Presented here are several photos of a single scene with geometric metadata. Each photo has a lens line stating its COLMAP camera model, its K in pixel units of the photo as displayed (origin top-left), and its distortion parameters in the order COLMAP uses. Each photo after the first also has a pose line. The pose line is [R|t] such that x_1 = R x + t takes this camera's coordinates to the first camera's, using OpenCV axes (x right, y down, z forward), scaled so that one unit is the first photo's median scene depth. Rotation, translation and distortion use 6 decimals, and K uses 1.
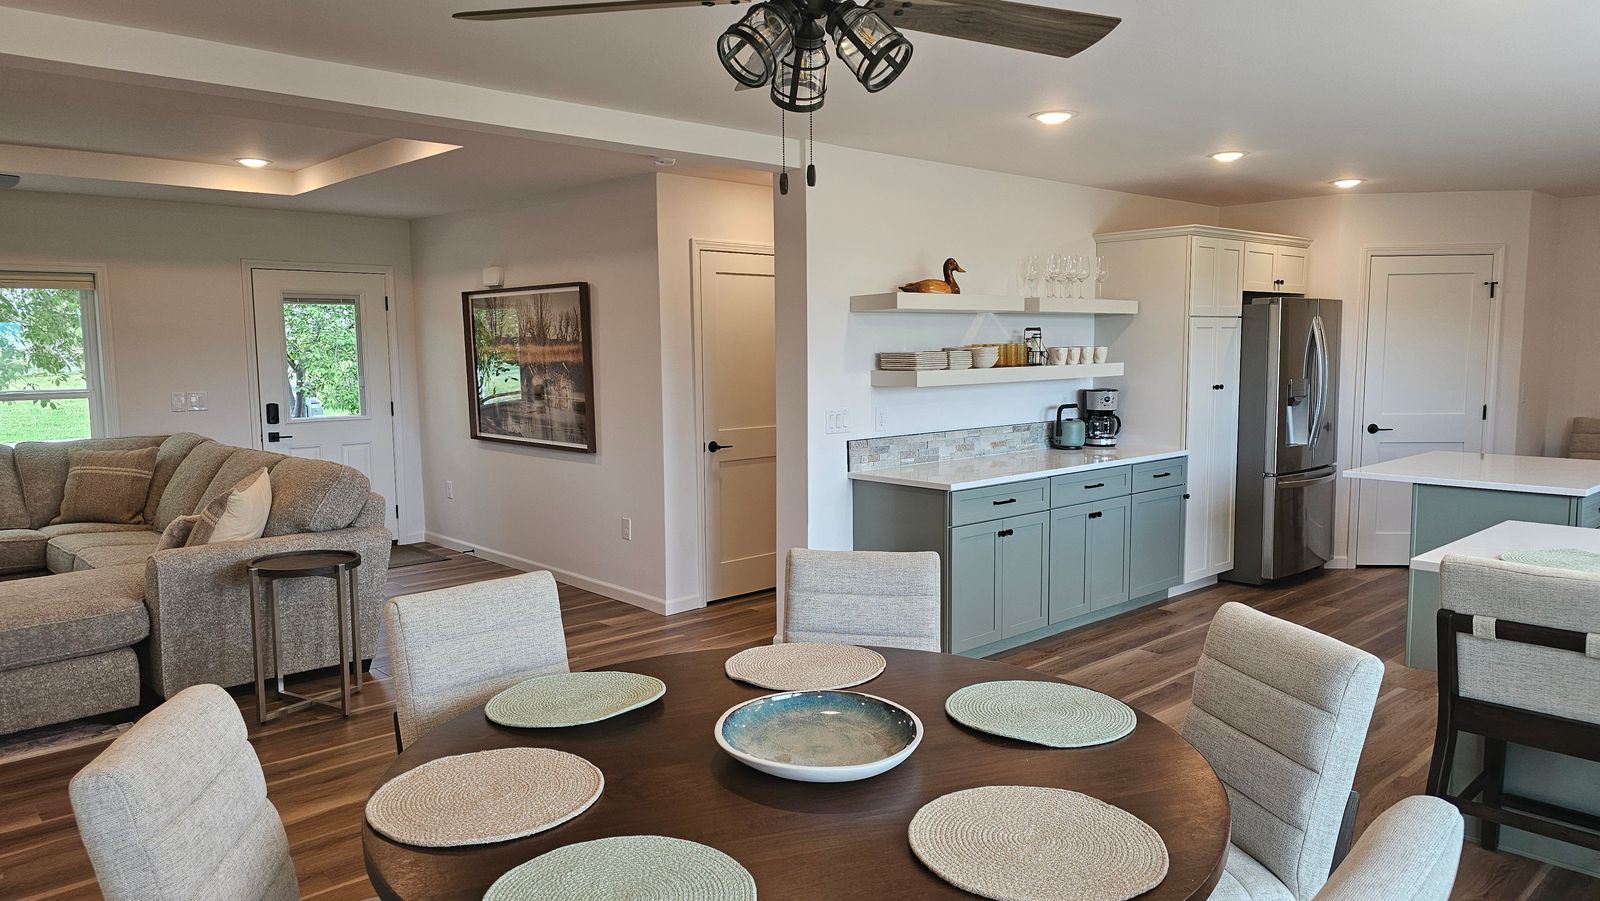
lens RADIAL K [[1067.4, 0, 800.1], [0, 1067.4, 444.9], [0, 0, 1]] dist [0.074069, -0.062177]
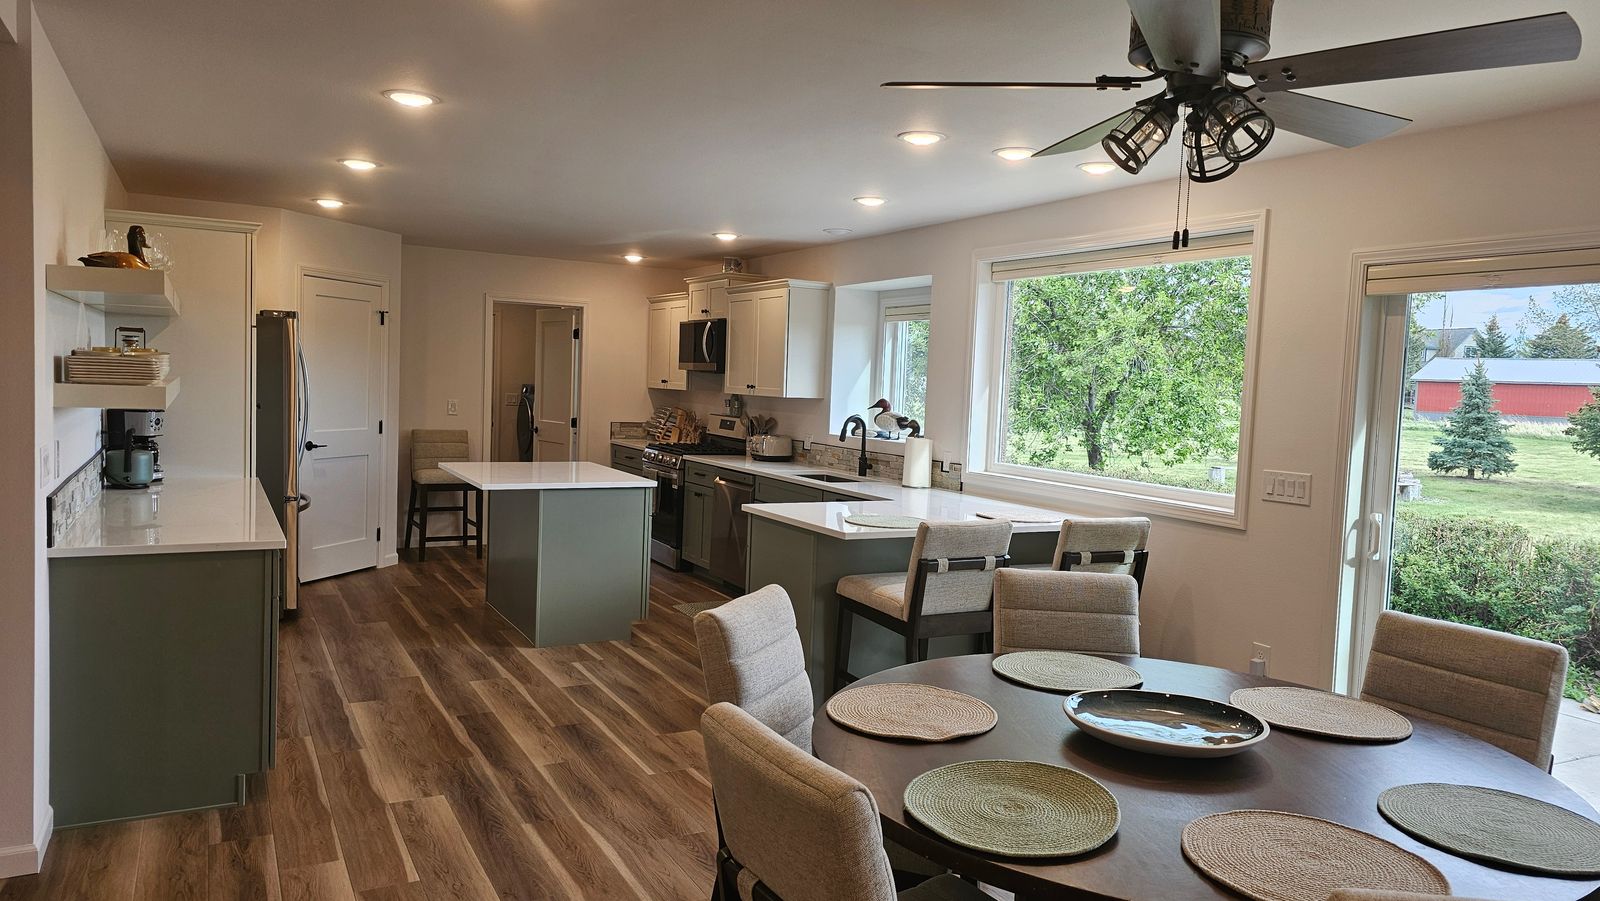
lens RADIAL K [[1071.7, 0, 800.0], [0, 1071.7, 450.5], [0, 0, 1]] dist [0.136132, -0.238336]
pose [[0.234277, -0.045478, 0.971105, -0.458312], [0.049205, 0.998180, 0.034876, -0.031017], [-0.970924, 0.039613, 0.236089, 0.415660]]
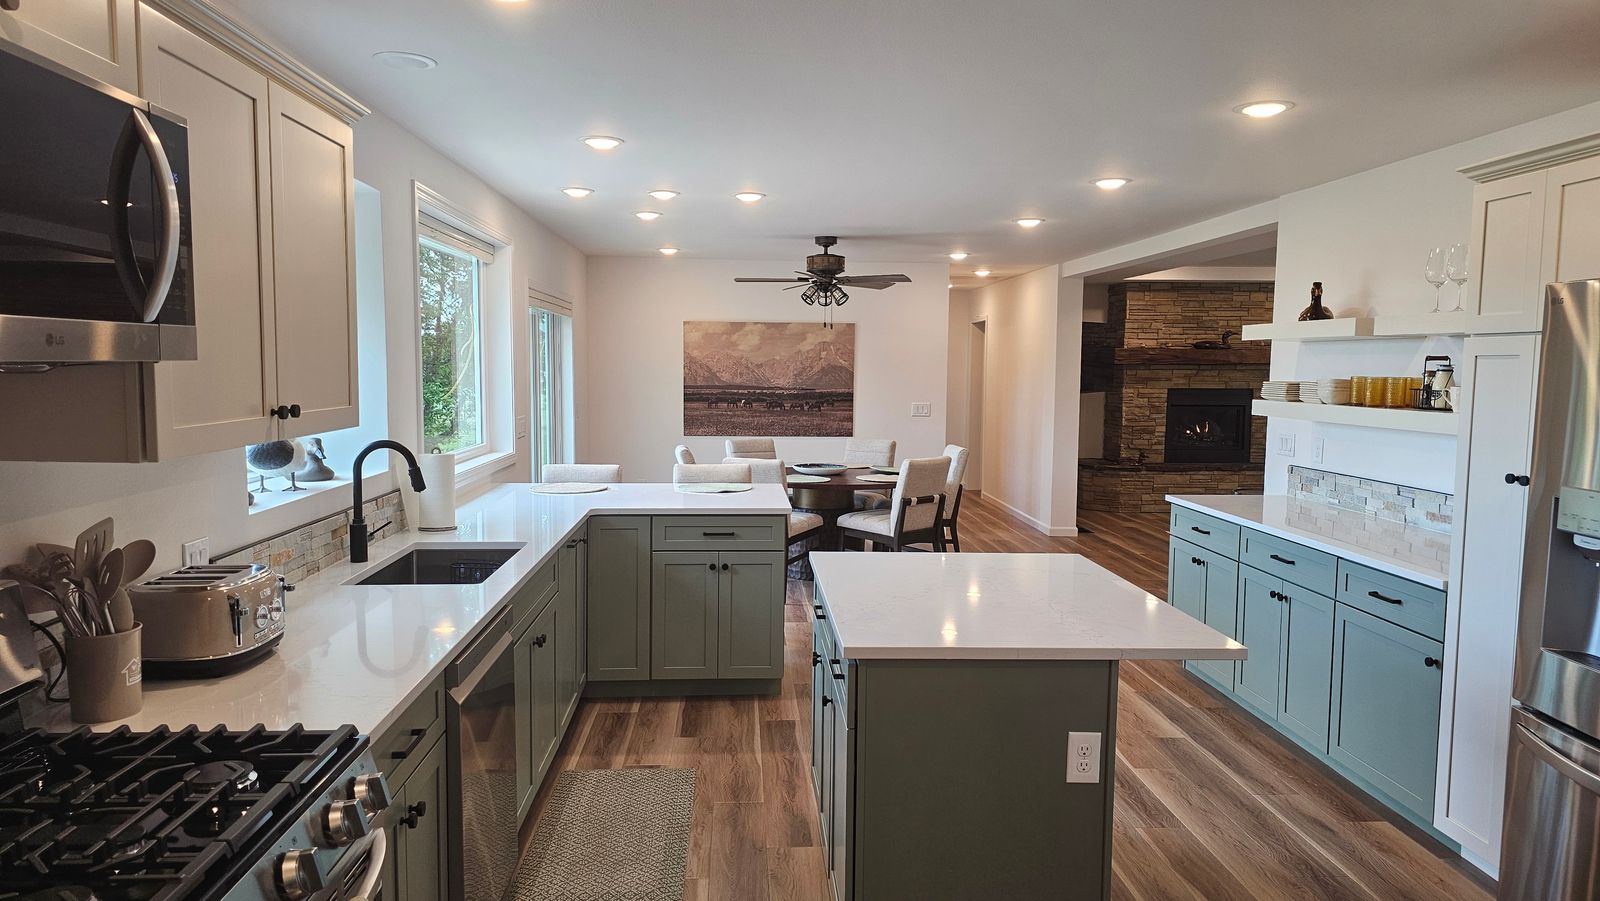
lens RADIAL K [[1071.7, 0, 800.0], [0, 1071.7, 450.5], [0, 0, 1]] dist [0.136132, -0.238336]
pose [[-0.625412, 0.066167, -0.777484, 1.144639], [-0.079659, 0.985778, 0.147972, -0.134000], [0.776218, 0.154477, -0.611247, 1.243450]]
